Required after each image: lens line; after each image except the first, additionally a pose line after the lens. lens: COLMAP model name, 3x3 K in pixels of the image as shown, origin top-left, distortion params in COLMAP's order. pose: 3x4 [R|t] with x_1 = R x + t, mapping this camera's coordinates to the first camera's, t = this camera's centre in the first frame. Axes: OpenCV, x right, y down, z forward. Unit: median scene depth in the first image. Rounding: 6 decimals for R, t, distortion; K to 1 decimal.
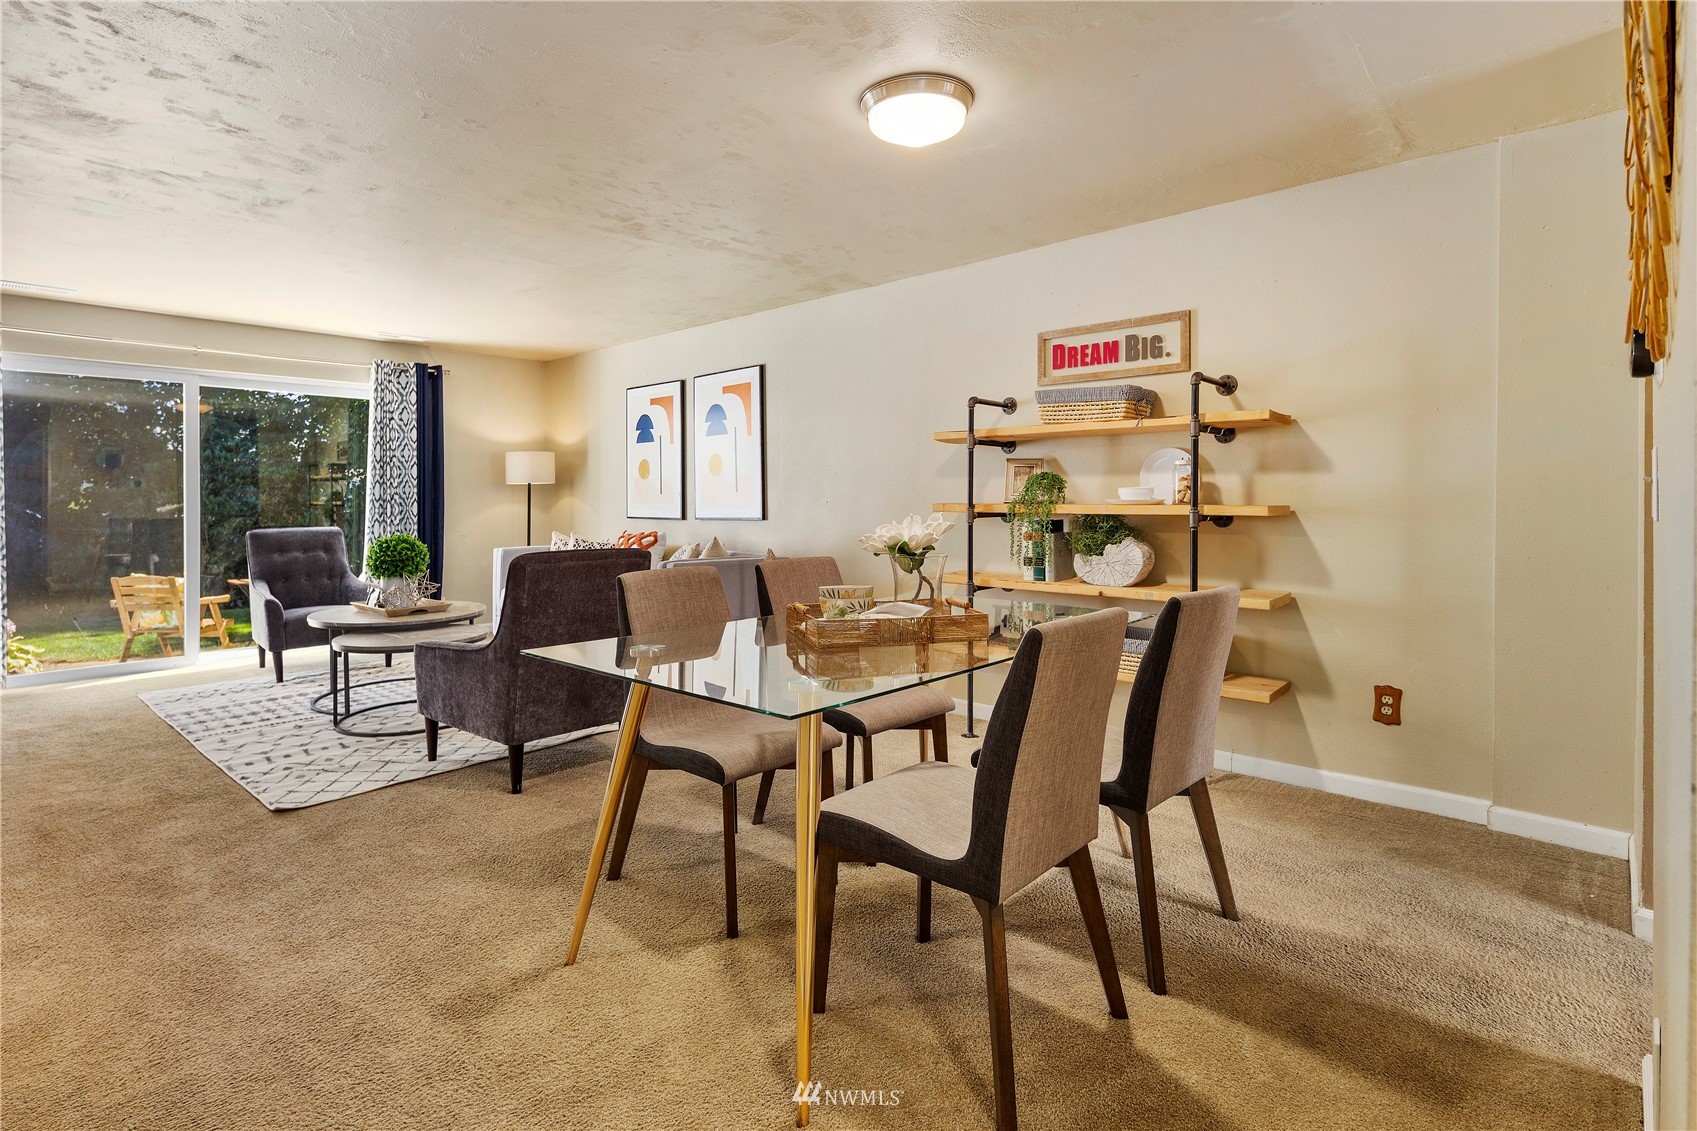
lens RADIAL K [[844.3, 0, 844.9], [0, 844.3, 502.8], [0, 0, 1]] dist [0.001621, -0.000206]
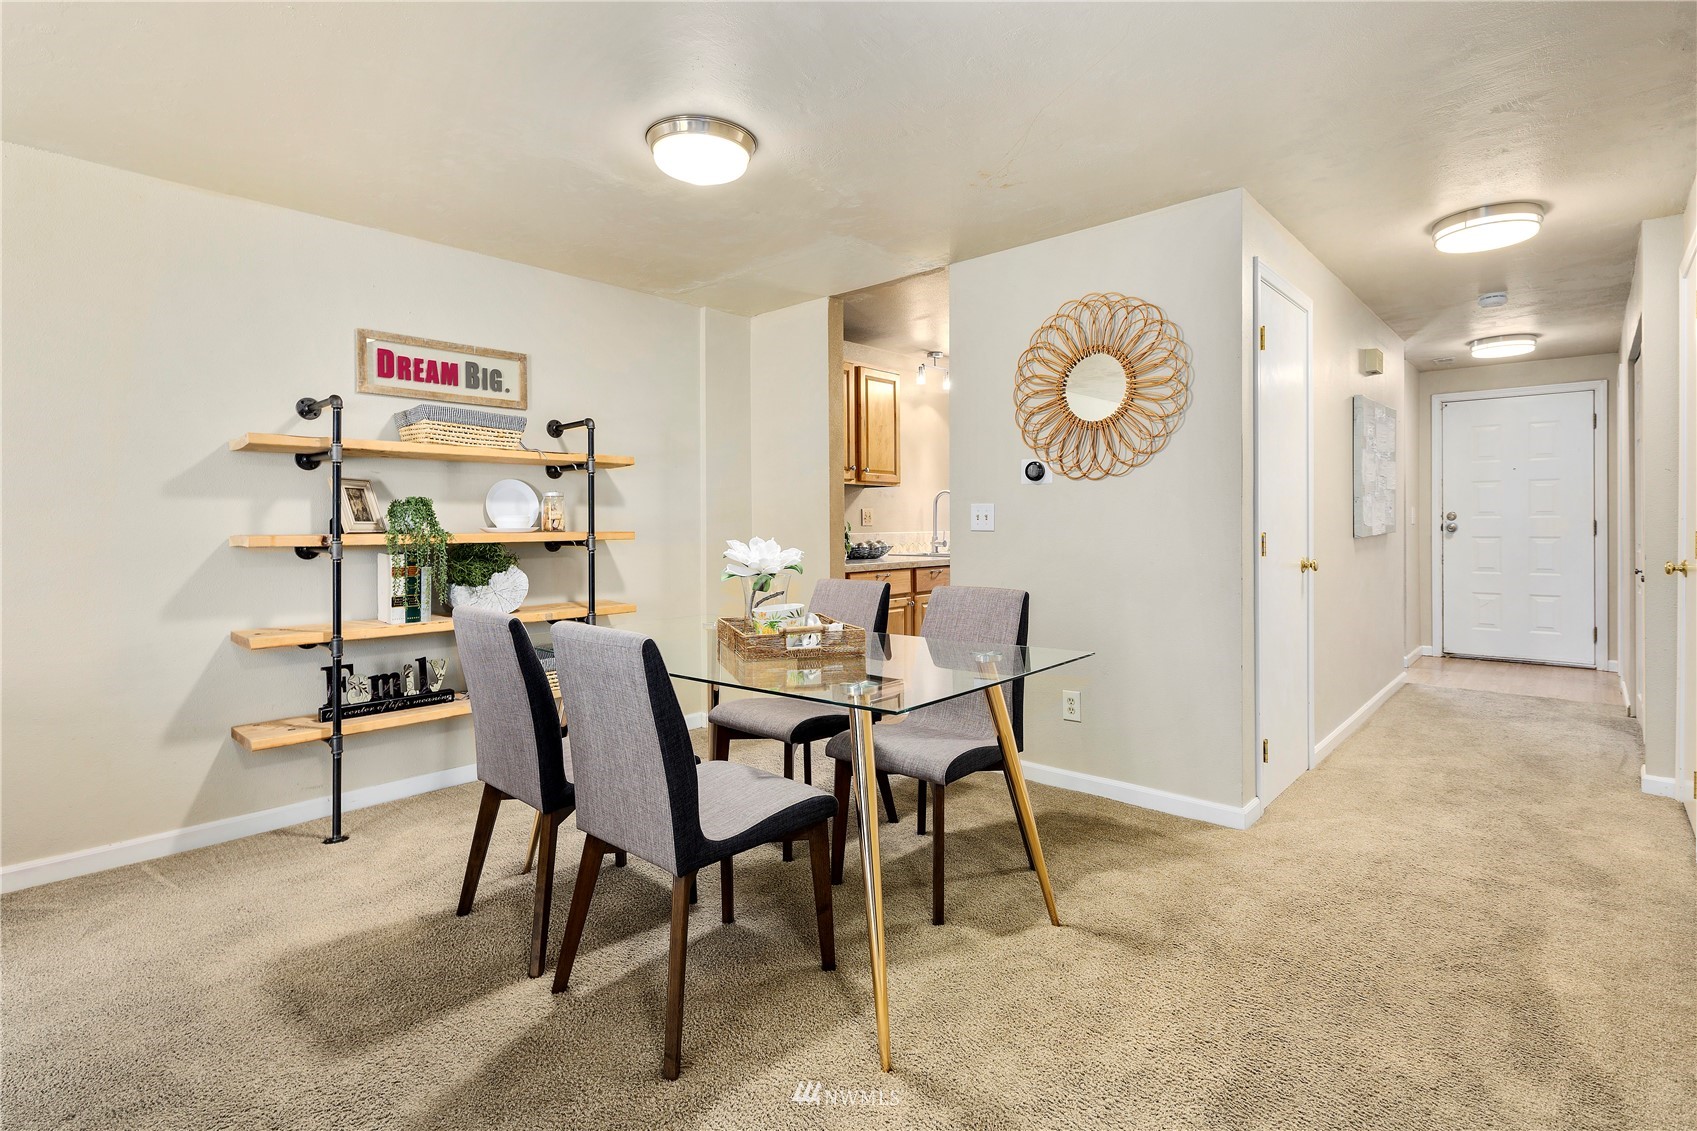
lens RADIAL K [[820.4, 0, 843.3], [0, 820.4, 534.0], [0, 0, 1]] dist [0.002359, -0.004750]
pose [[-0.008774, -0.009511, 0.999916, -0.619931], [0.008995, 0.999914, 0.009590, -0.002193], [-0.999921, 0.009078, -0.008687, 0.563778]]
